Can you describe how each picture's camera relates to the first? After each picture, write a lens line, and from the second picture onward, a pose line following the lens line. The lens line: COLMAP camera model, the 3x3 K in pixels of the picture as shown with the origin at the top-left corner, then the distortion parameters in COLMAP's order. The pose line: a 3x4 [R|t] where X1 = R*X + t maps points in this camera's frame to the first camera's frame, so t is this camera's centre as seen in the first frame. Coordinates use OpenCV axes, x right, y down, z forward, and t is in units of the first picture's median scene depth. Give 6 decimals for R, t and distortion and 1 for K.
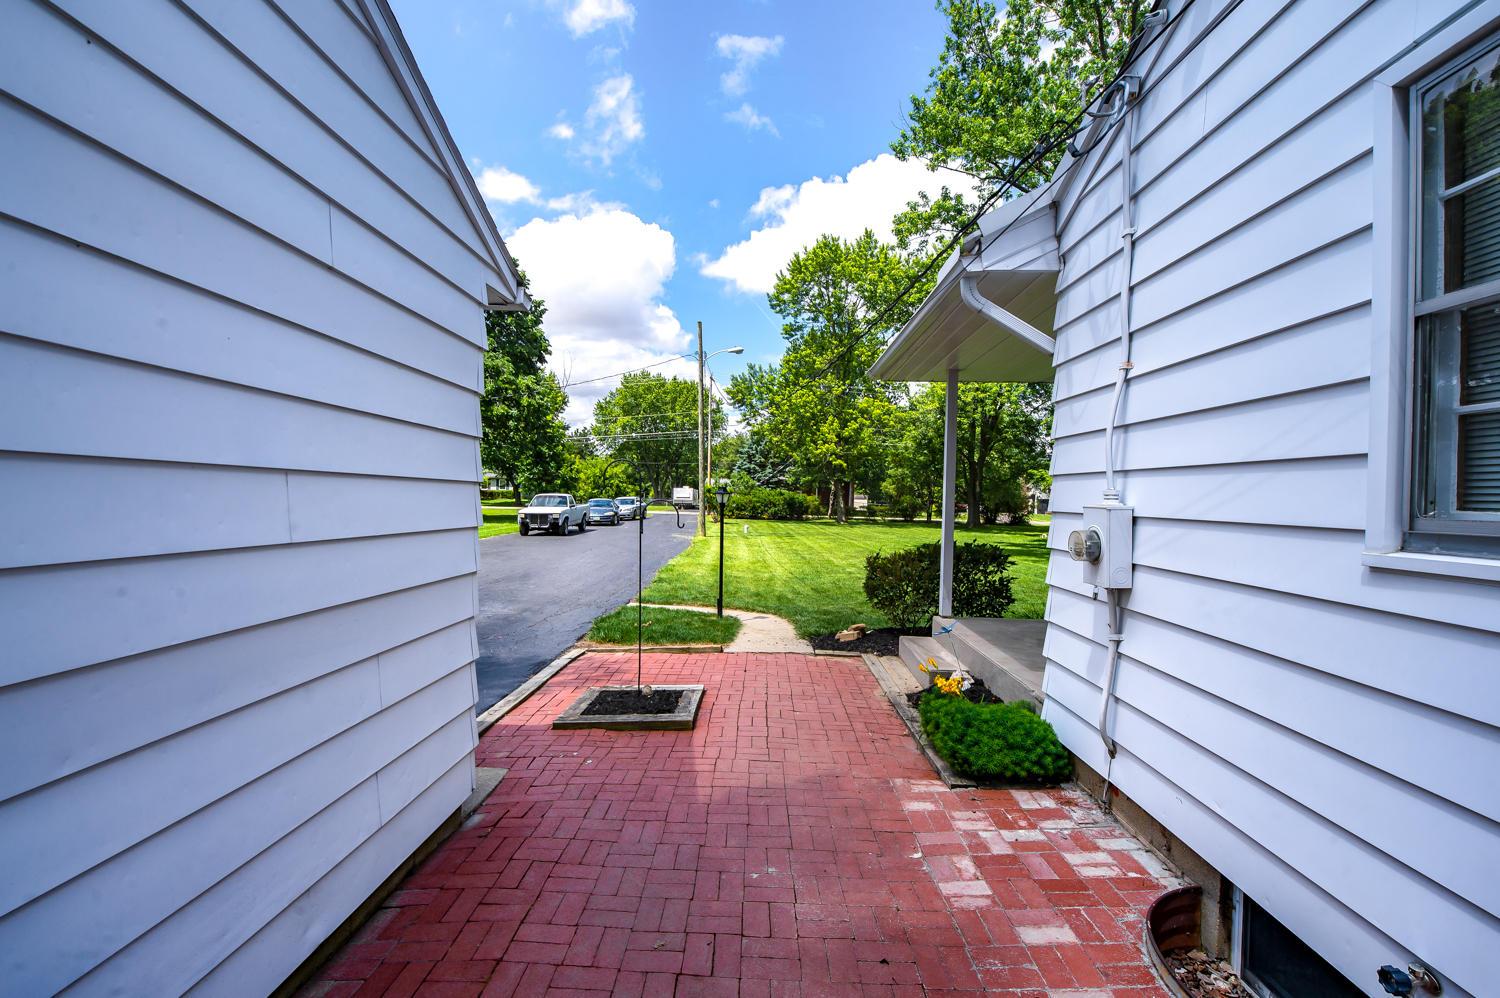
lens RADIAL K [[643.3, 0, 750.0], [0, 643.3, 499.0], [0, 0, 1]] dist [-0.049422, -0.000066]
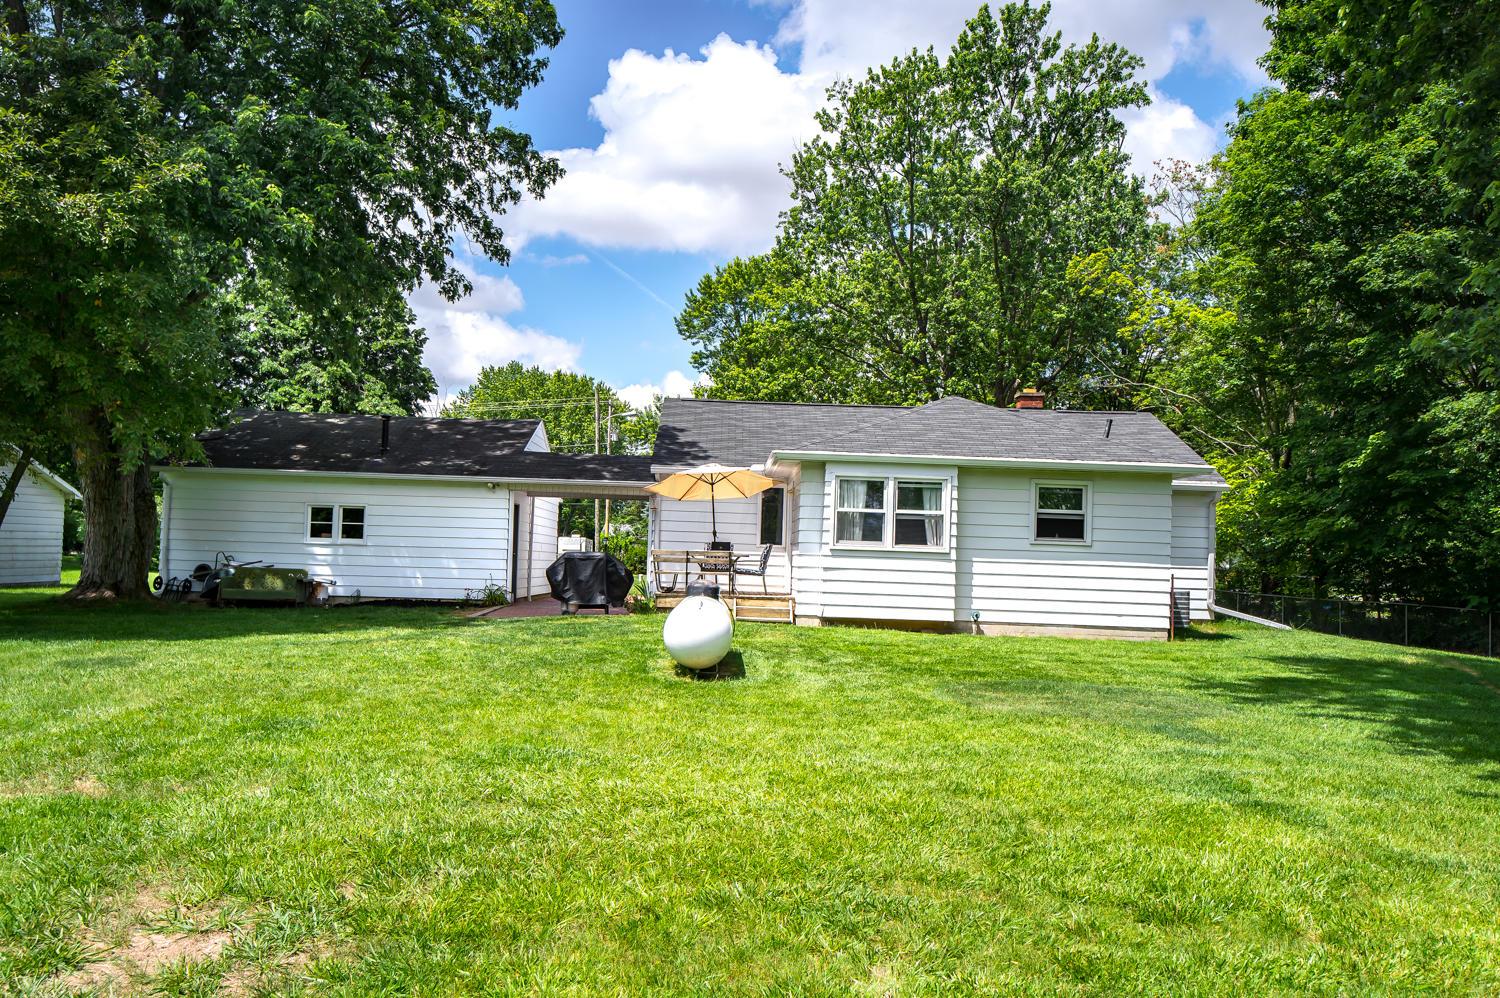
lens RADIAL K [[1353.7, 0, 750.0], [0, 1353.7, 499.0], [0, 0, 1]] dist [0.000544, 0.000263]
pose [[0.999268, 0.004127, 0.038043, 0.059702], [-0.002367, 0.998930, -0.046188, 0.016458], [-0.038193, 0.046064, 0.998208, -0.846243]]
